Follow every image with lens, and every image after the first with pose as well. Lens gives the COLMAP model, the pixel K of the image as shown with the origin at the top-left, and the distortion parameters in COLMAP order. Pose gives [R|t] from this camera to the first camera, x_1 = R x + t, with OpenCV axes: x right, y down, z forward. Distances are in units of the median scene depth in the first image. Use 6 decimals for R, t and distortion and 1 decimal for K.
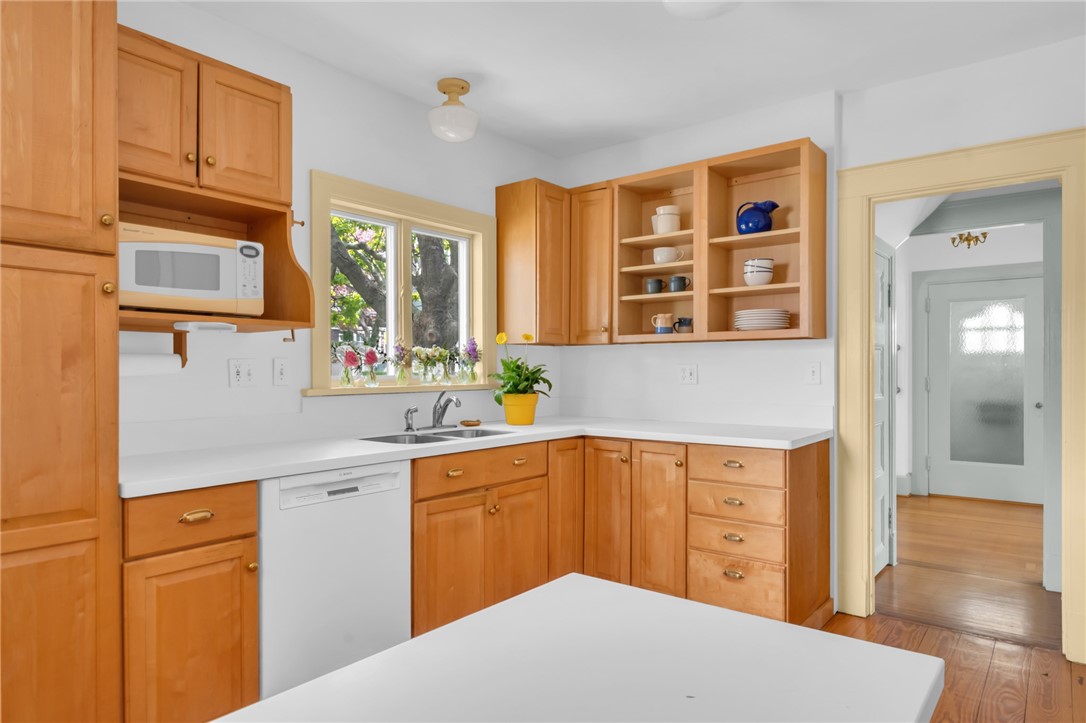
lens RADIAL K [[678.7, 0, 543.0], [0, 678.7, 361.5], [0, 0, 1]] dist [0.002956, -0.000129]
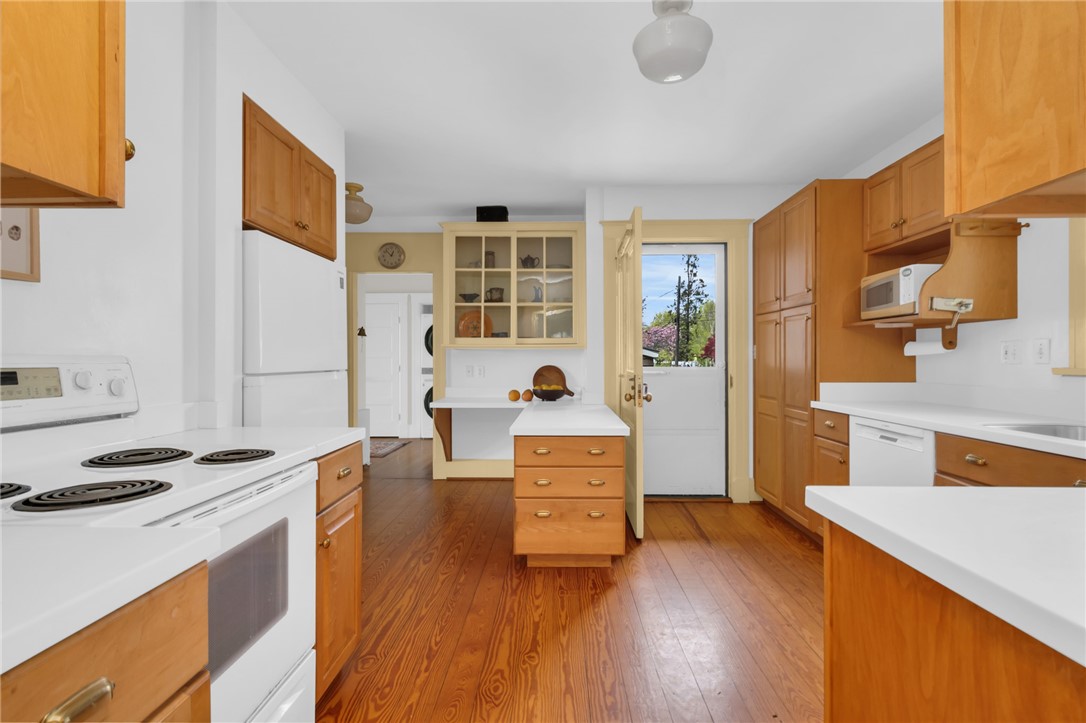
lens RADIAL K [[518.1, 0, 548.2], [0, 518.1, 362.7], [0, 0, 1]] dist [-0.000839, -0.001339]
pose [[-0.808189, 0.006711, -0.588885, 0.881135], [0.009589, 0.999952, -0.001764, 0.032554], [0.588845, -0.007072, -0.808215, 1.444450]]
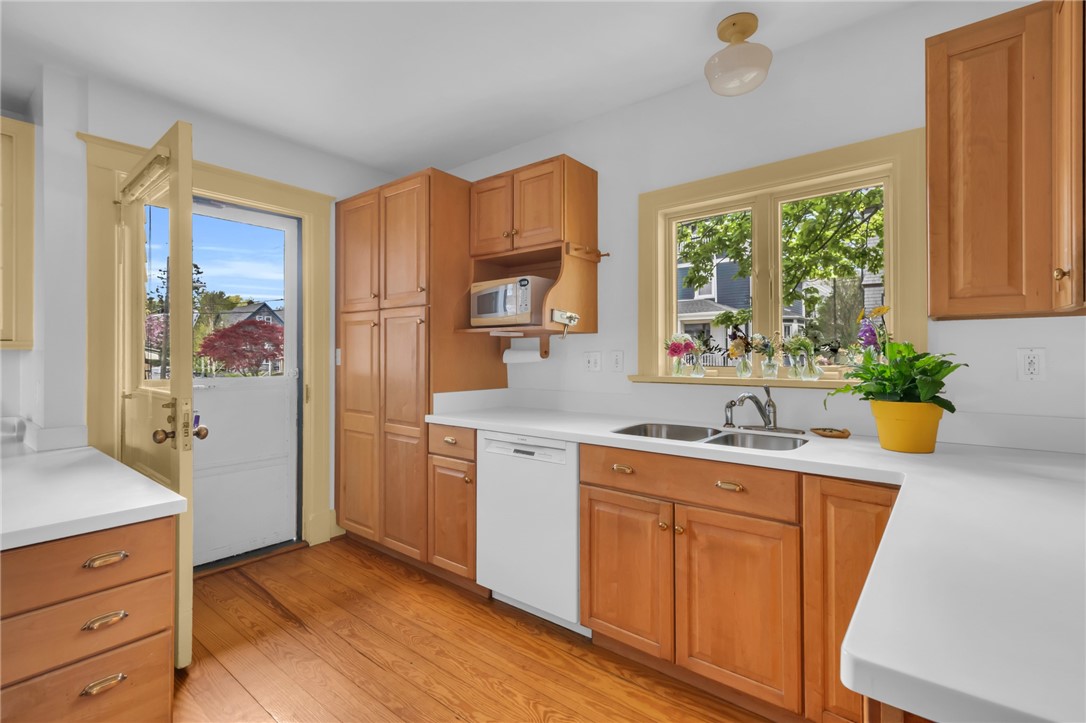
lens RADIAL K [[493.3, 0, 569.9], [0, 493.3, 353.6], [0, 0, 1]] dist [0.002711, -0.000341]
pose [[-0.004835, -0.005907, -0.999971, 0.669467], [0.010829, 0.999924, -0.005959, 0.005185], [0.999930, -0.010858, -0.004770, 1.096976]]
